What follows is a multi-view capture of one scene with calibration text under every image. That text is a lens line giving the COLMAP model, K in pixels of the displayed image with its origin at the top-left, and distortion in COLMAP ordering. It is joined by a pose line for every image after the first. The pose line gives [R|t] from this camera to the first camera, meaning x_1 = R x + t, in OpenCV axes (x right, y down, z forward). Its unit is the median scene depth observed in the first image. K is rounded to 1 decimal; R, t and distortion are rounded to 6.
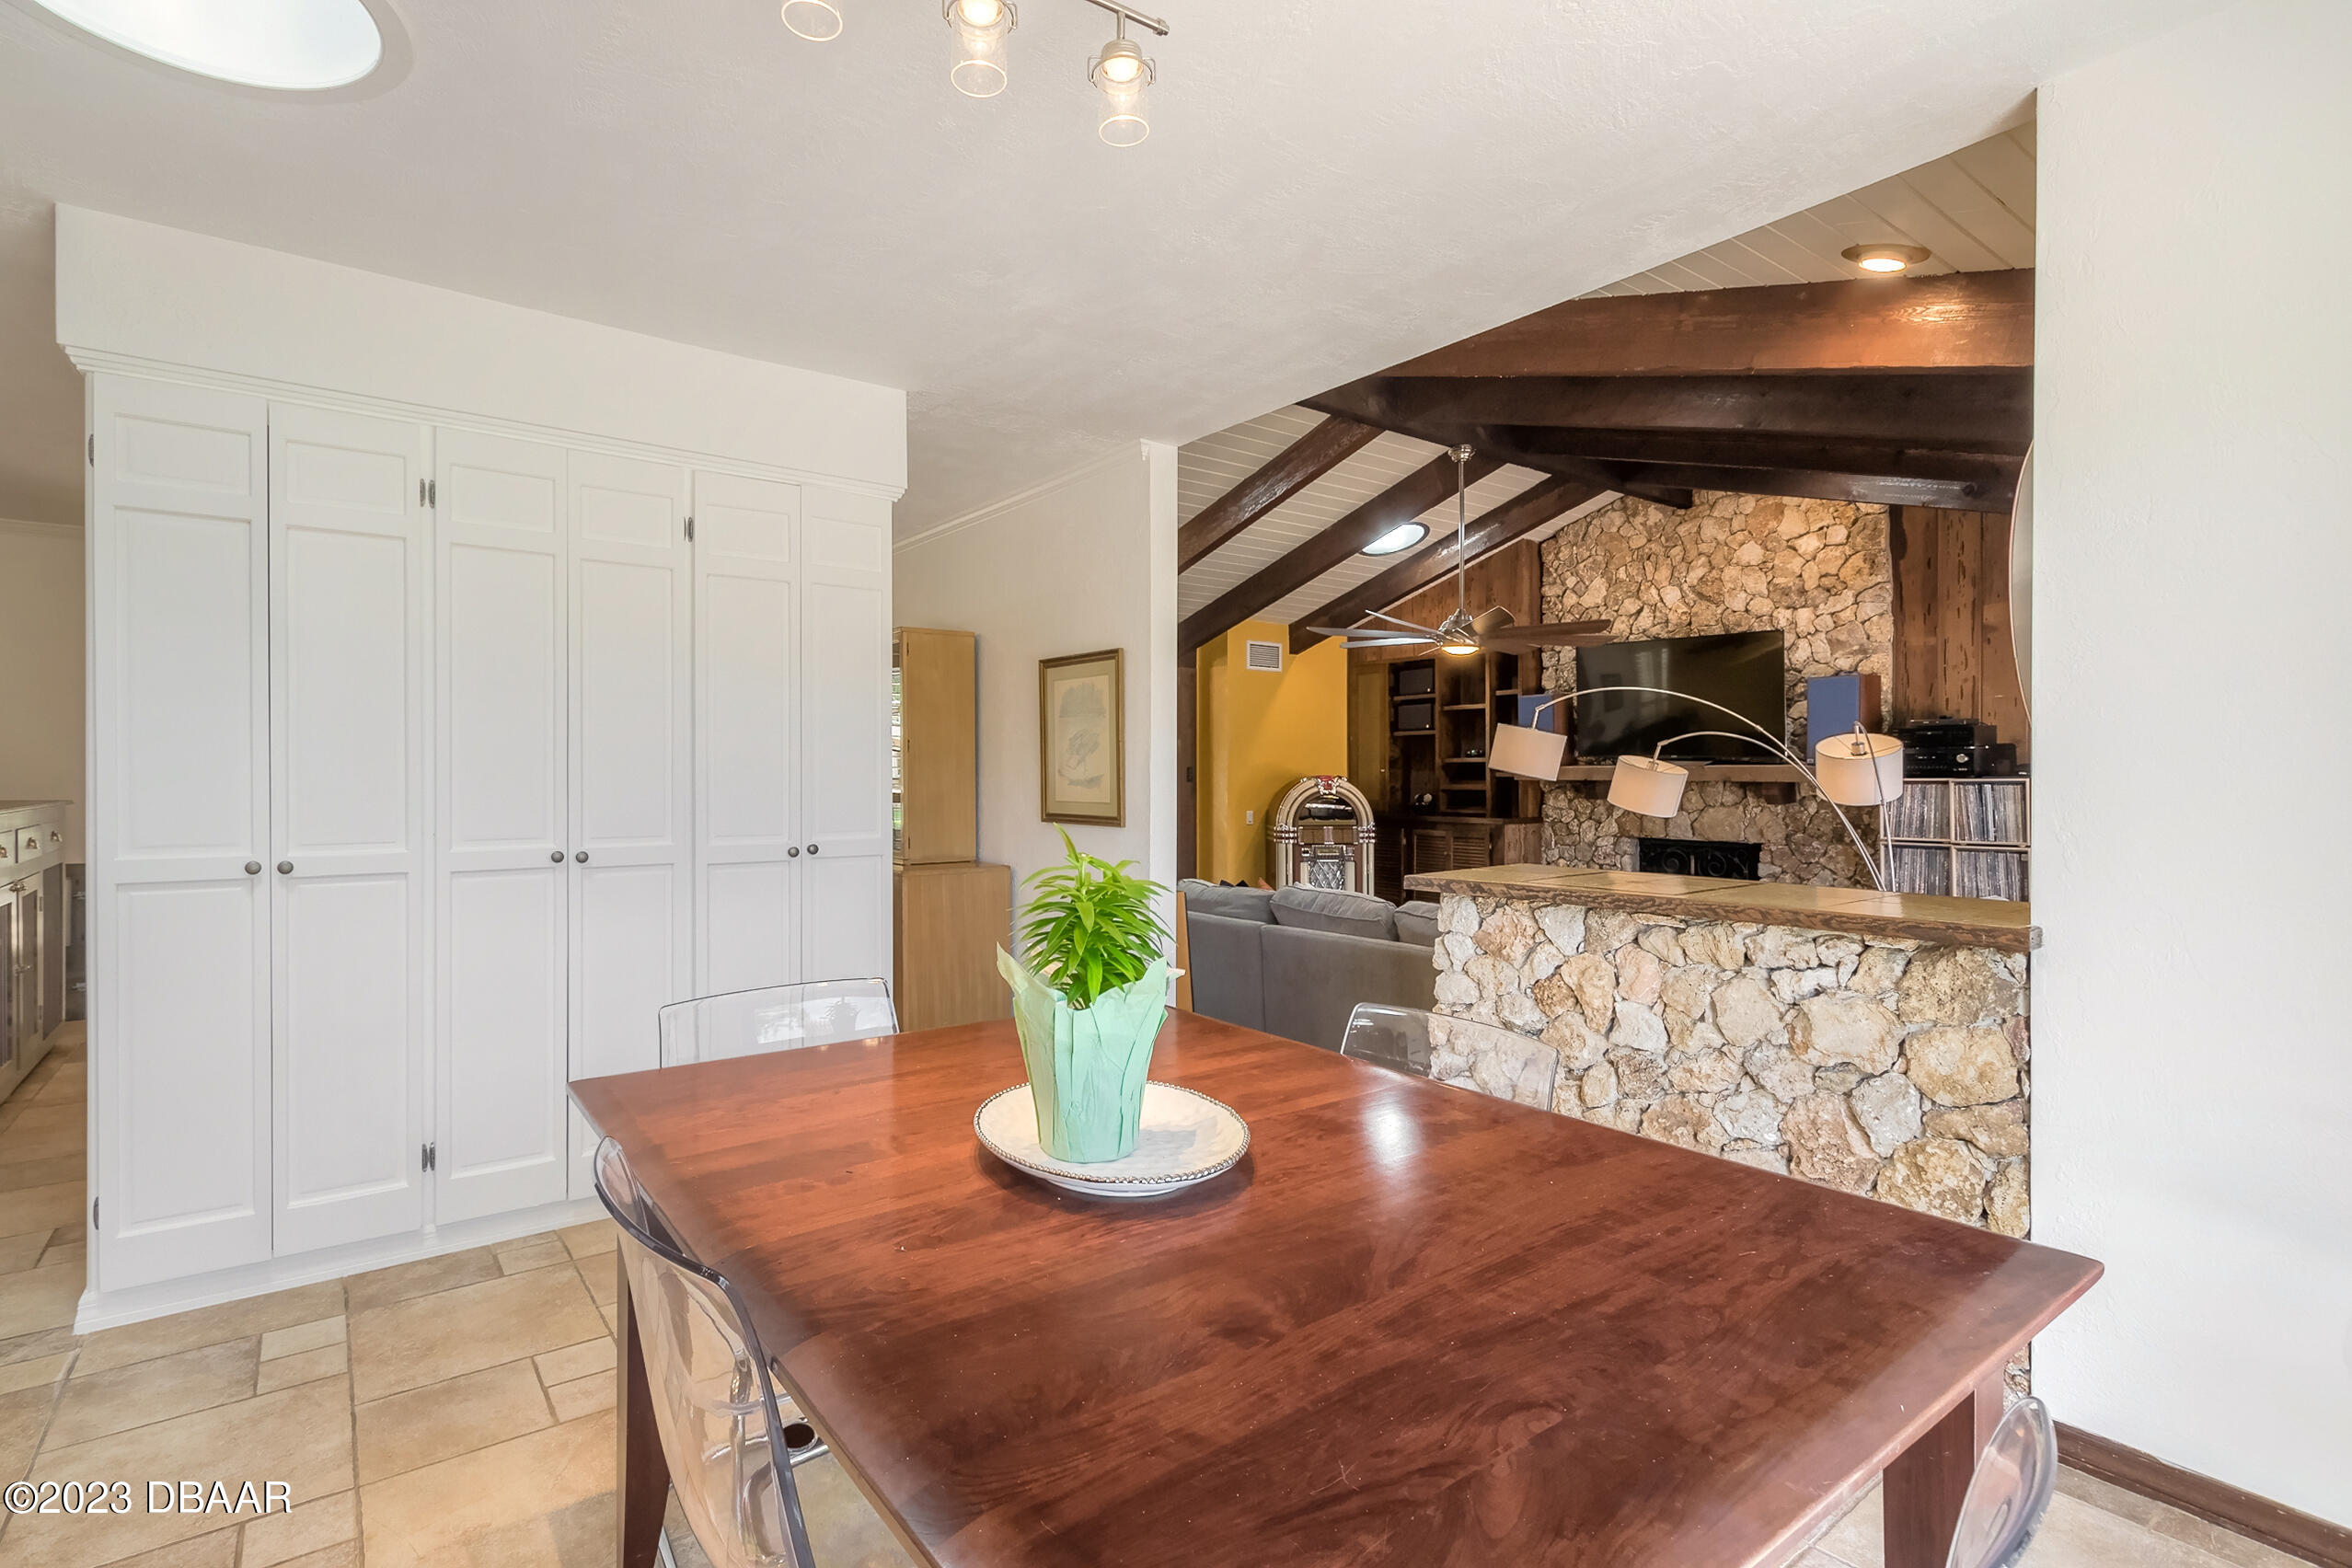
lens RADIAL K [[1113.6, 0, 1136.3], [0, 1113.6, 784.1], [0, 0, 1]] dist [0.017165, -0.007528]
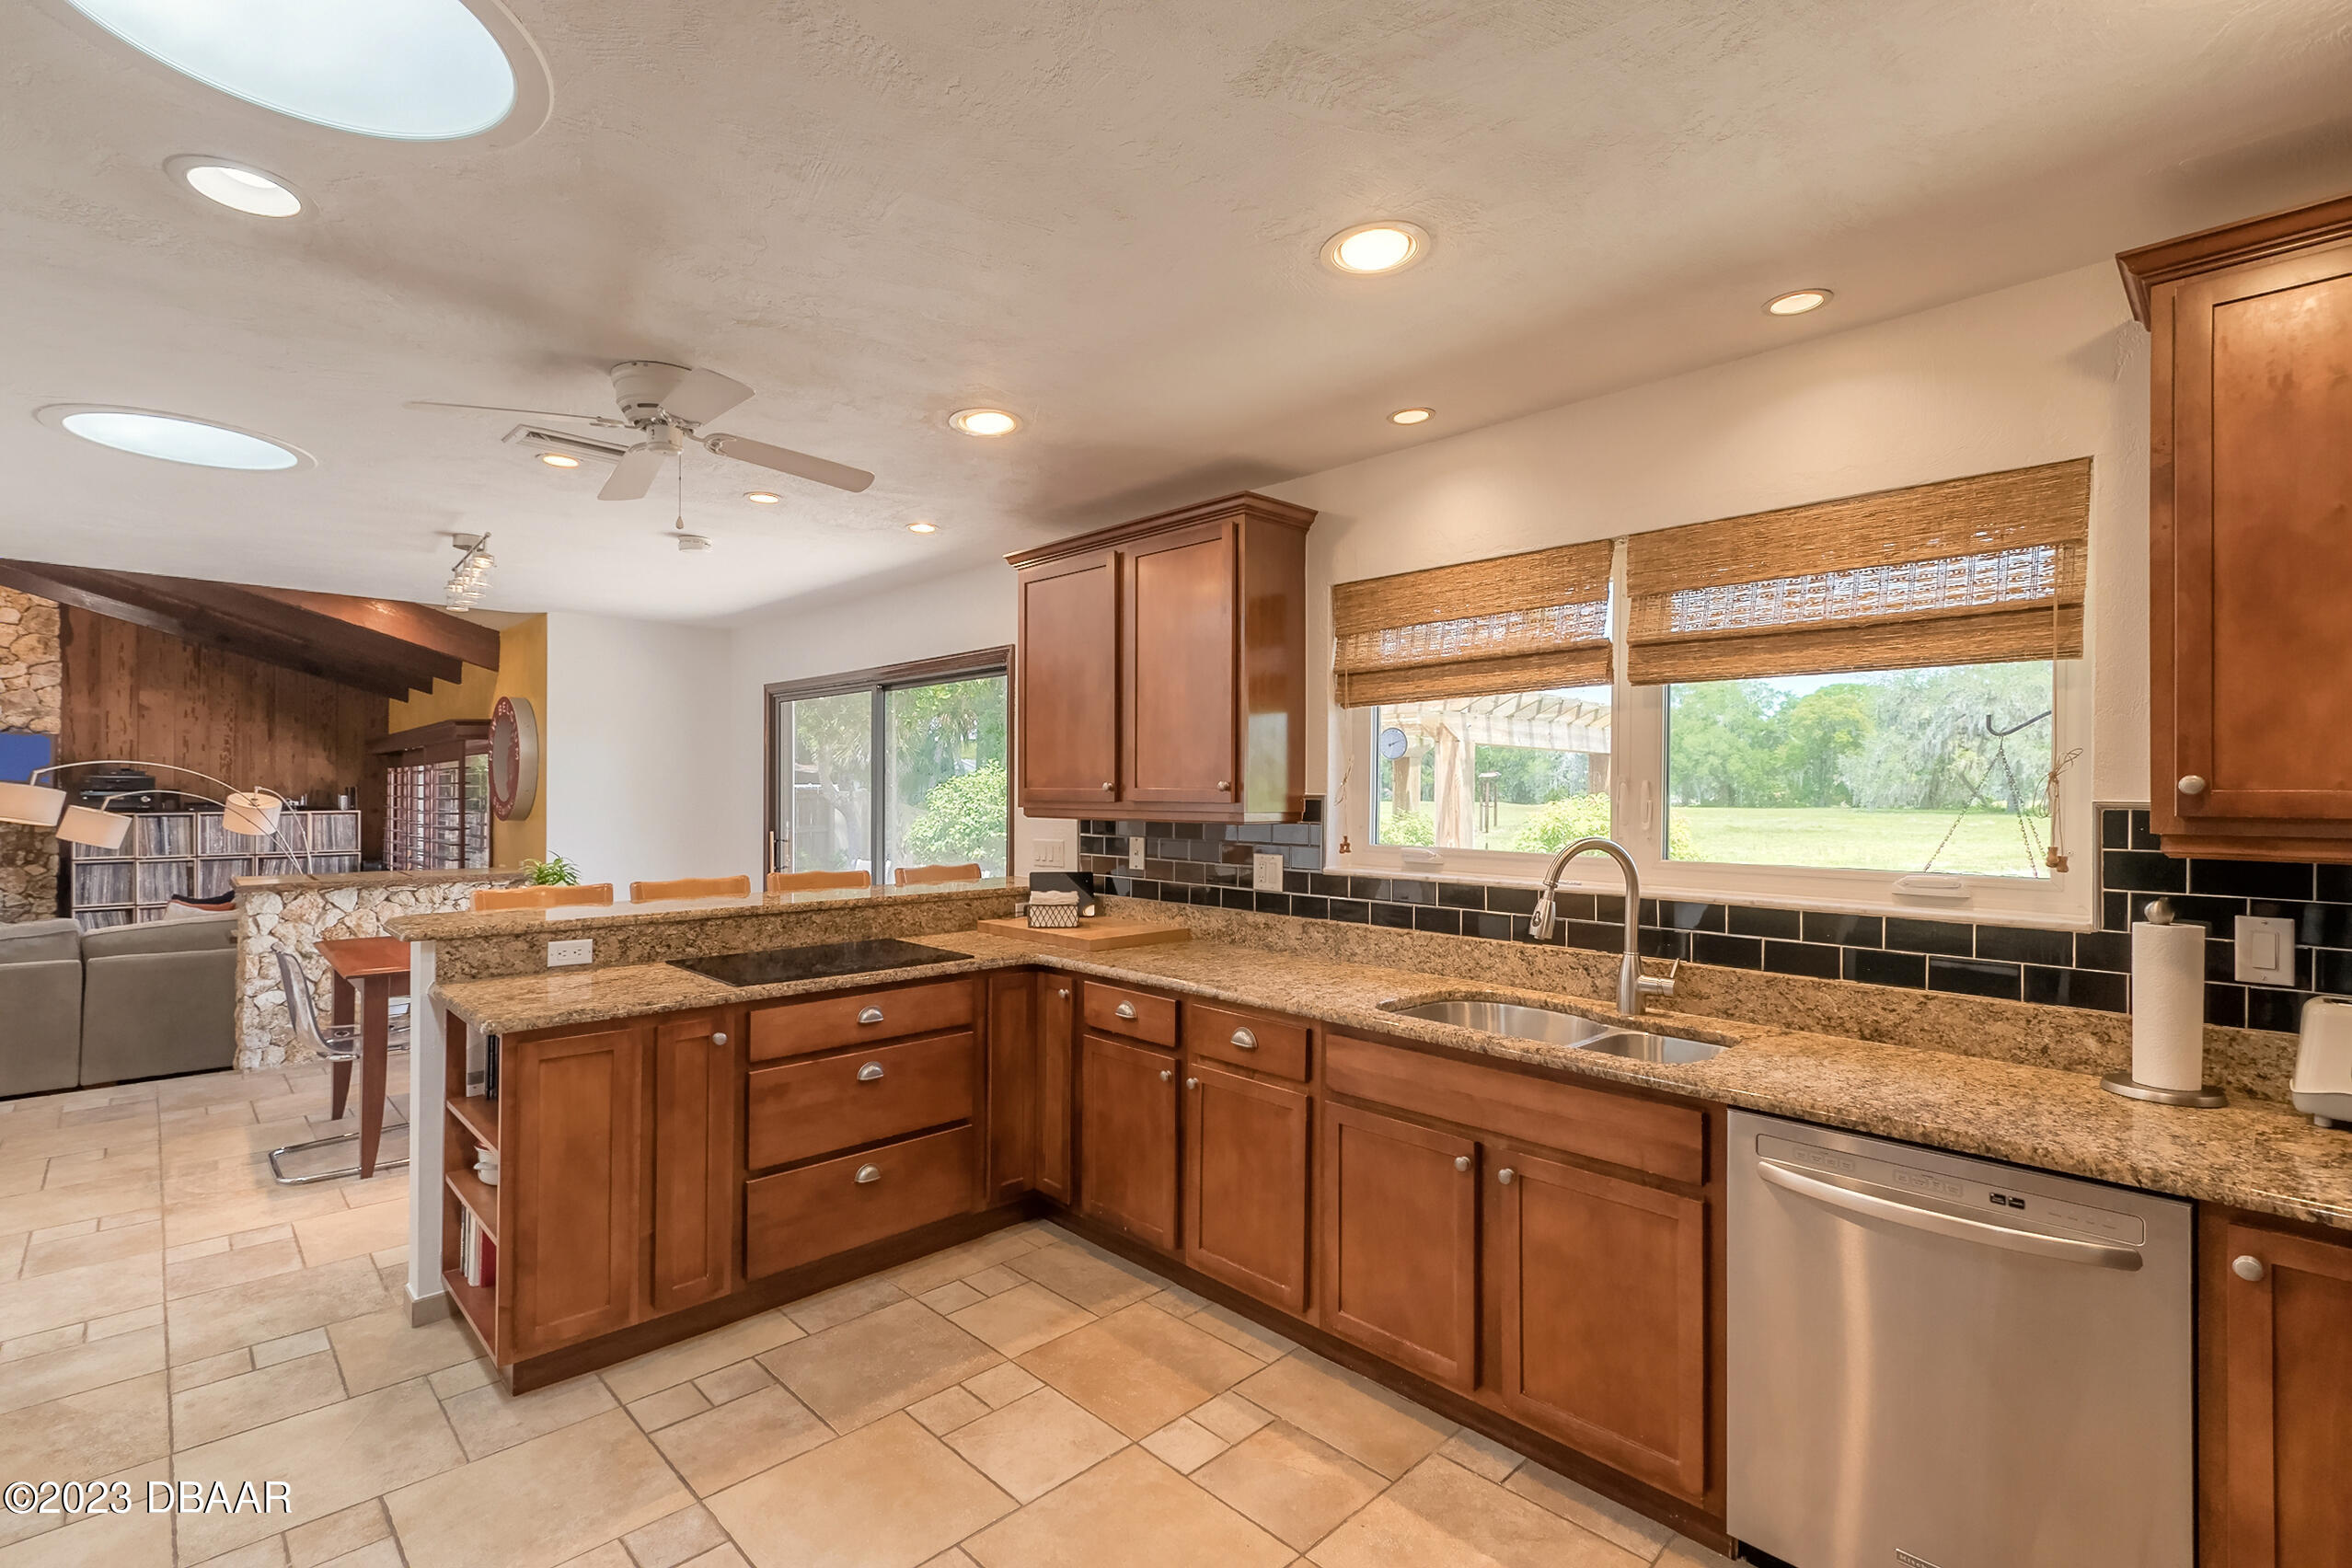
lens RADIAL K [[1061.6, 0, 1140.0], [0, 1061.6, 788.0], [0, 0, 1]] dist [0.012570, -0.005240]
pose [[-0.120015, 0.003237, 0.992767, -0.704911], [0.000799, 0.999995, -0.003164, -0.028794], [-0.992772, 0.000413, -0.120017, -0.094104]]
